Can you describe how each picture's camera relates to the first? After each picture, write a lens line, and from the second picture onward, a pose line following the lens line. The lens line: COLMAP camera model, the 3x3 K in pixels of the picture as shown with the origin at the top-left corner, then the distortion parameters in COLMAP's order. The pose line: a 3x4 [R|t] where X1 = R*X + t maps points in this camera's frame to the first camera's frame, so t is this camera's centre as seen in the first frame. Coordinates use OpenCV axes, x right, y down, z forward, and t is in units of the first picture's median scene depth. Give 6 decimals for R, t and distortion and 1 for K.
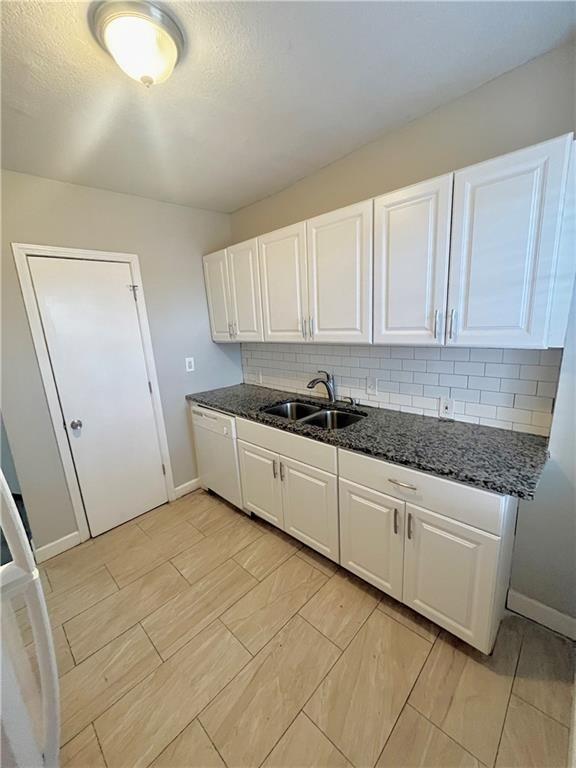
lens RADIAL K [[310.2, 0, 284.3], [0, 310.2, 386.5], [0, 0, 1]] dist [-0.003286, -0.000167]
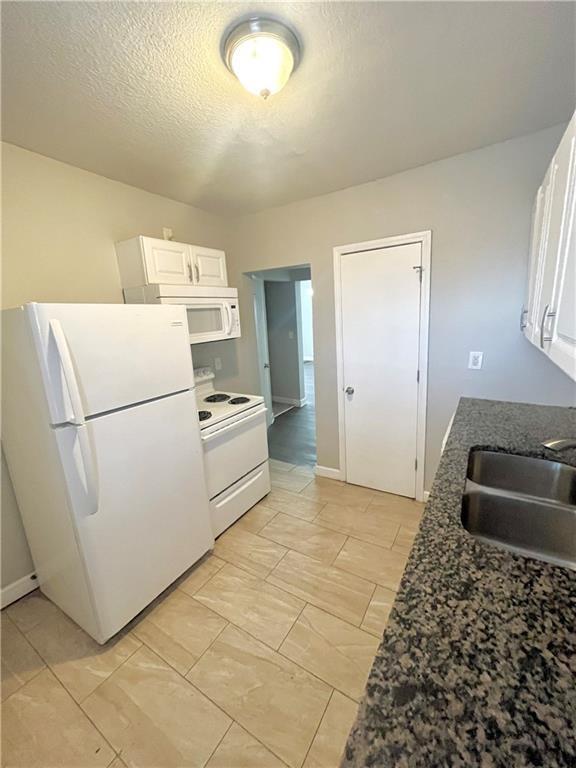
lens RADIAL K [[310.2, 0, 293.0], [0, 310.2, 384.5], [0, 0, 1]] dist [-0.003286, -0.000167]
pose [[0.218626, 0.255129, -0.941866, 0.544917], [-0.168379, 0.960601, 0.221119, -0.170206], [0.961172, 0.110249, 0.252971, 0.587642]]
